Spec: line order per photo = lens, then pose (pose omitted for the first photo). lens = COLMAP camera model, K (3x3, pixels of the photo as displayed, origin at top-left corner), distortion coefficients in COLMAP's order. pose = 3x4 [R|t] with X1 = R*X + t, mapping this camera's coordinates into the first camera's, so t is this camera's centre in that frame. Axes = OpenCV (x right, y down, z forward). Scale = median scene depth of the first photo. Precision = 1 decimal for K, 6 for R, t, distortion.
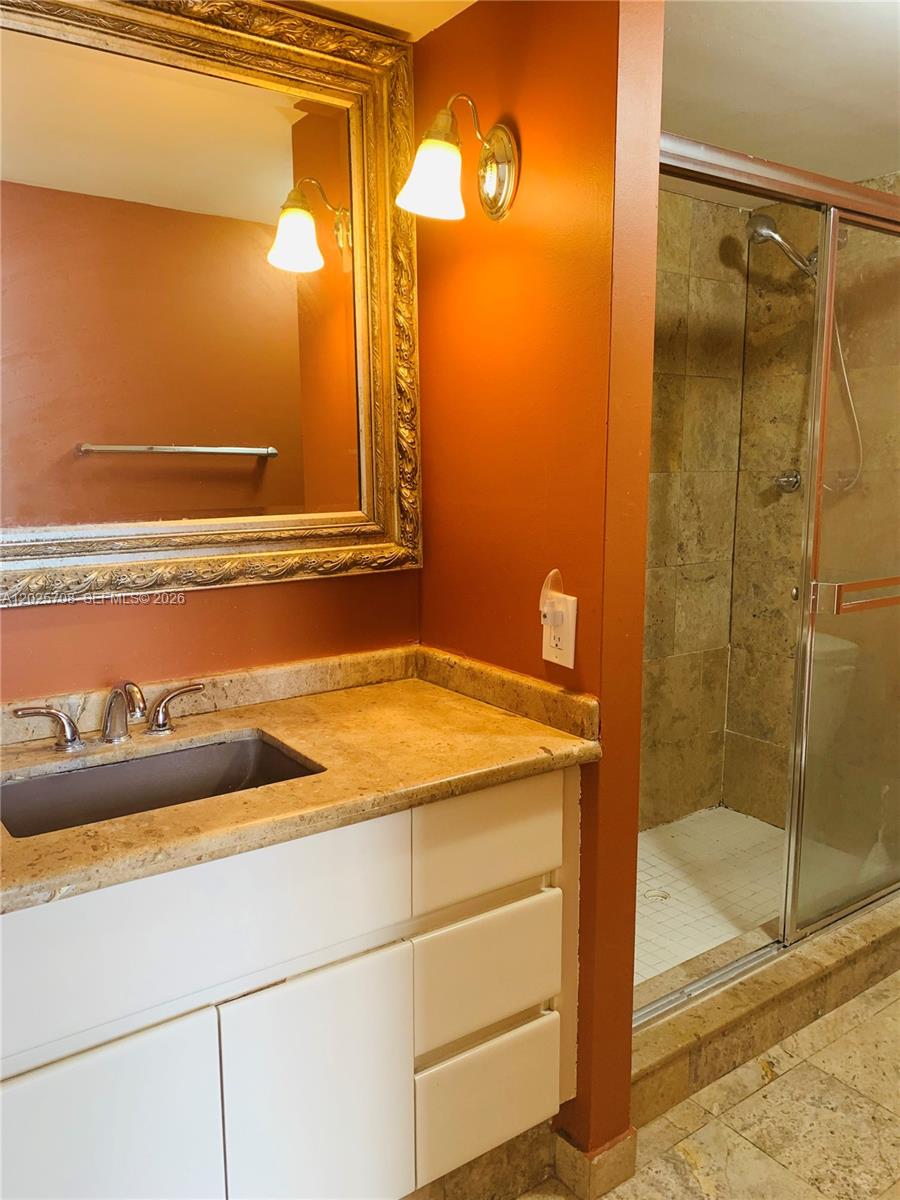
lens RADIAL K [[904.5, 0, 456.0], [0, 904.5, 598.3], [0, 0, 1]] dist [0.040818, -0.051966]
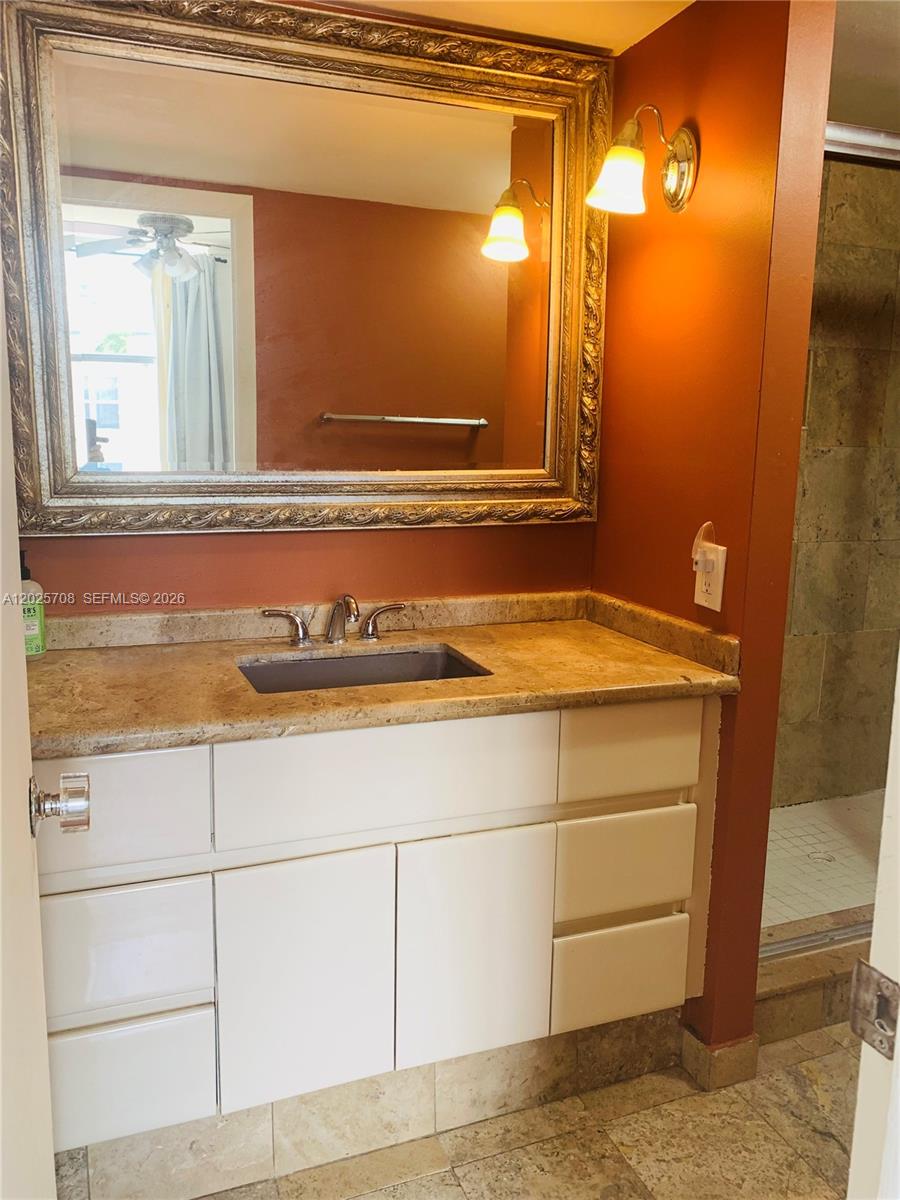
lens RADIAL K [[927.9, 0, 452.9], [0, 927.9, 592.3], [0, 0, 1]] dist [0.050646, -0.069309]
pose [[0.967800, 0.060250, -0.244403, 0.088299], [-0.058416, 0.998183, 0.014749, 0.055007], [0.244848, 0.000003, 0.969561, -0.194869]]
